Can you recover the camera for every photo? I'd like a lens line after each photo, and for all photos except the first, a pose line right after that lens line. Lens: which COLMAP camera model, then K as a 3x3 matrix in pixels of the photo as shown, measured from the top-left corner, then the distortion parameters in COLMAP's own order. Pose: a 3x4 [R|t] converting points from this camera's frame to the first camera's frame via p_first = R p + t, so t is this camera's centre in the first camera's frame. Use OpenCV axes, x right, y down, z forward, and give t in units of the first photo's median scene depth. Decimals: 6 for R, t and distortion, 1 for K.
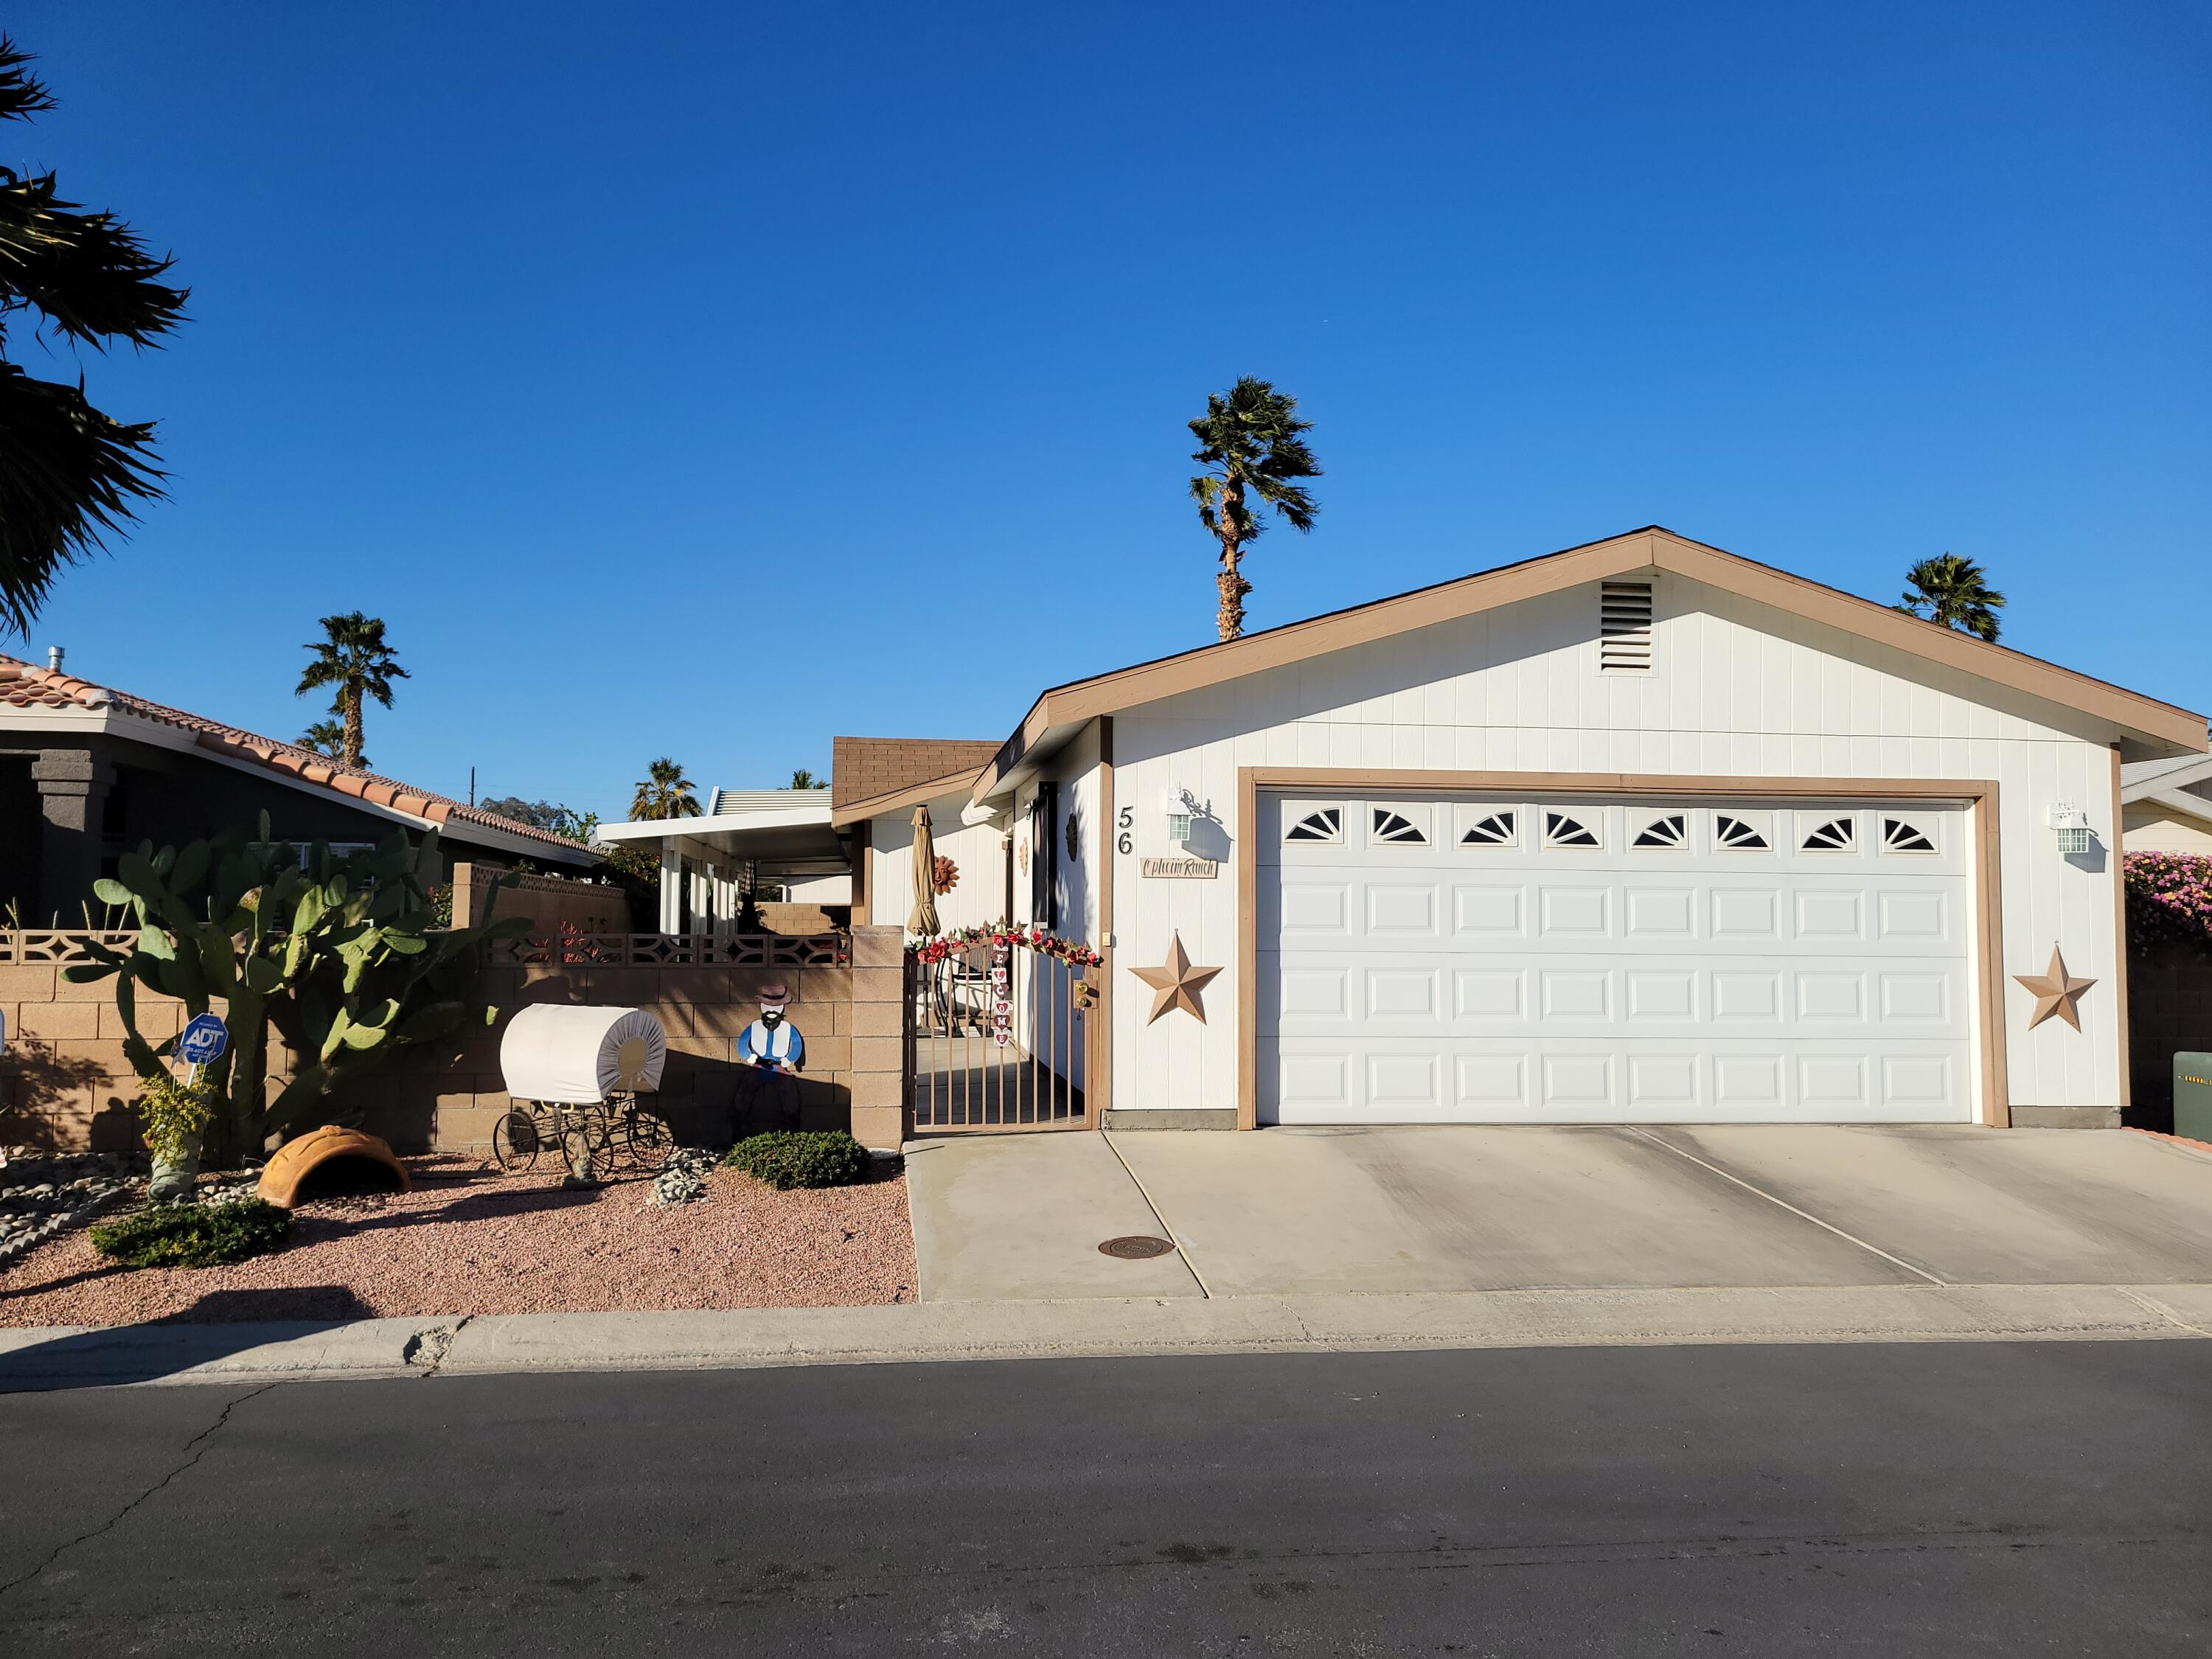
lens RADIAL K [[1656.3, 0, 1095.1], [0, 1656.3, 836.1], [0, 0, 1]] dist [0.058594, -0.043045]
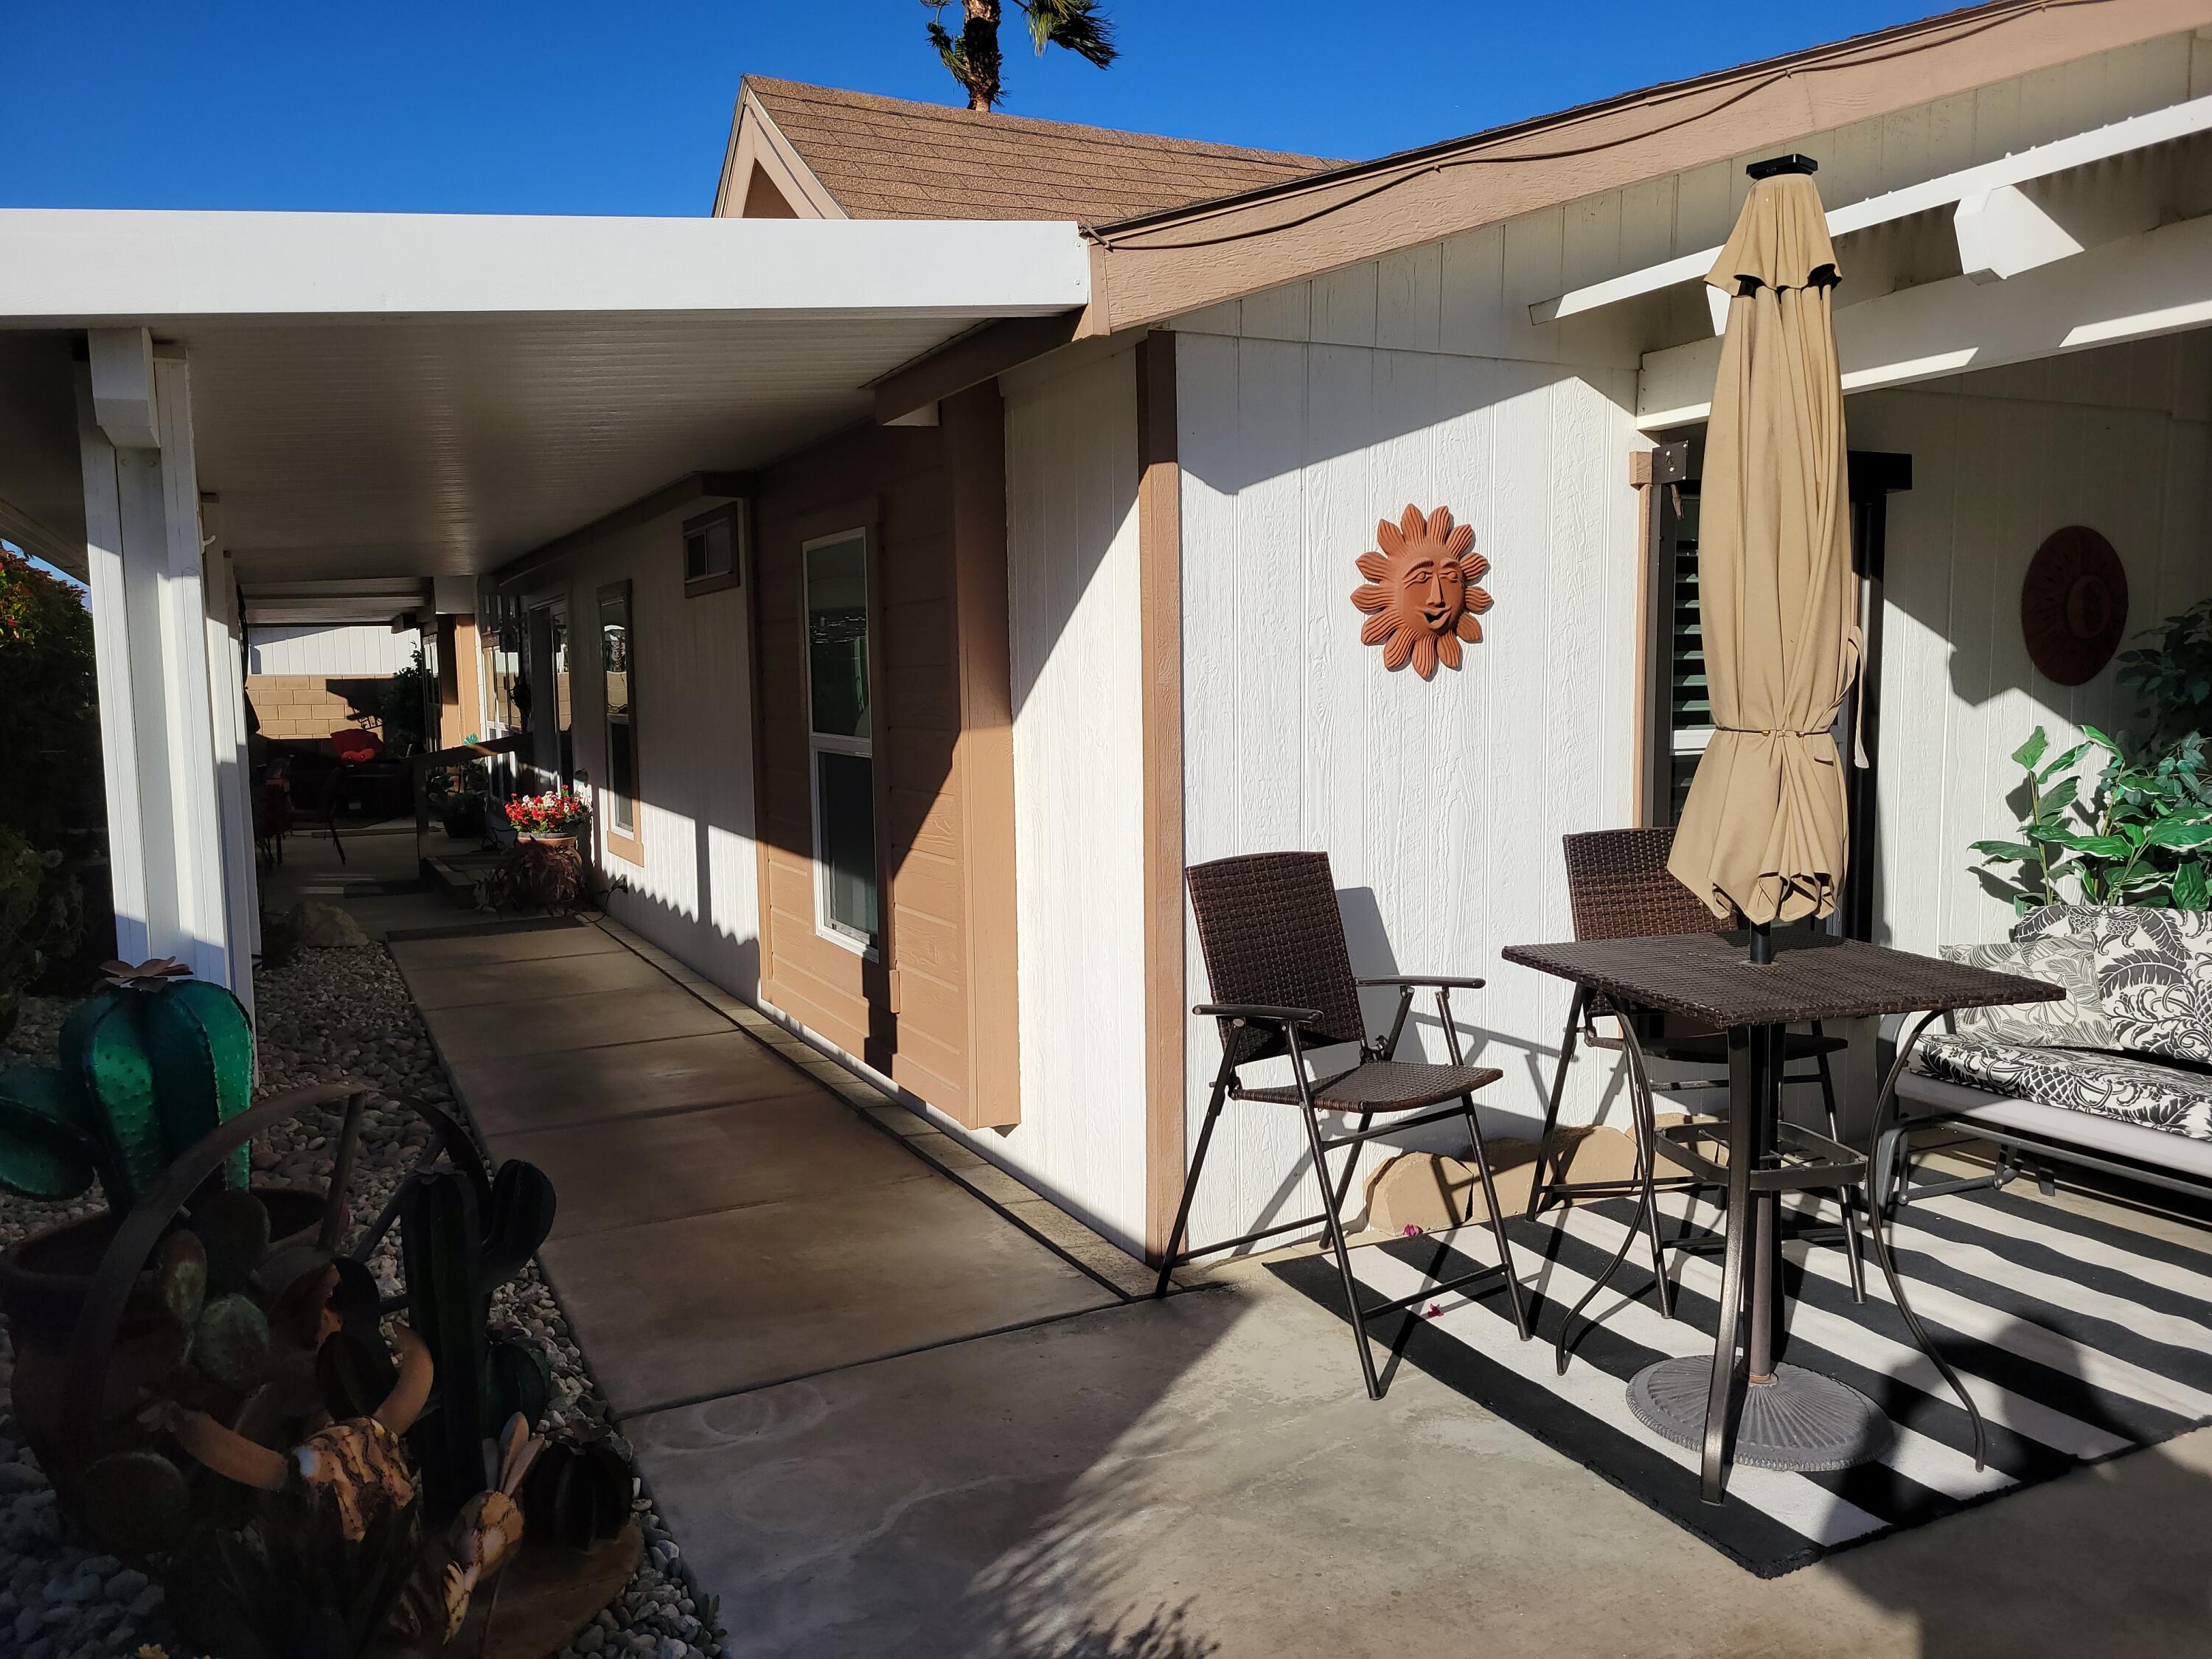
lens RADIAL K [[1656.3, 0, 1093.6], [0, 1656.3, 844.3], [0, 0, 1]] dist [0.058594, -0.043045]
pose [[0.948004, -0.050296, 0.314259, -0.212218], [0.001898, 0.988310, 0.152447, 0.022711], [-0.318253, -0.143924, 0.937017, 0.787771]]
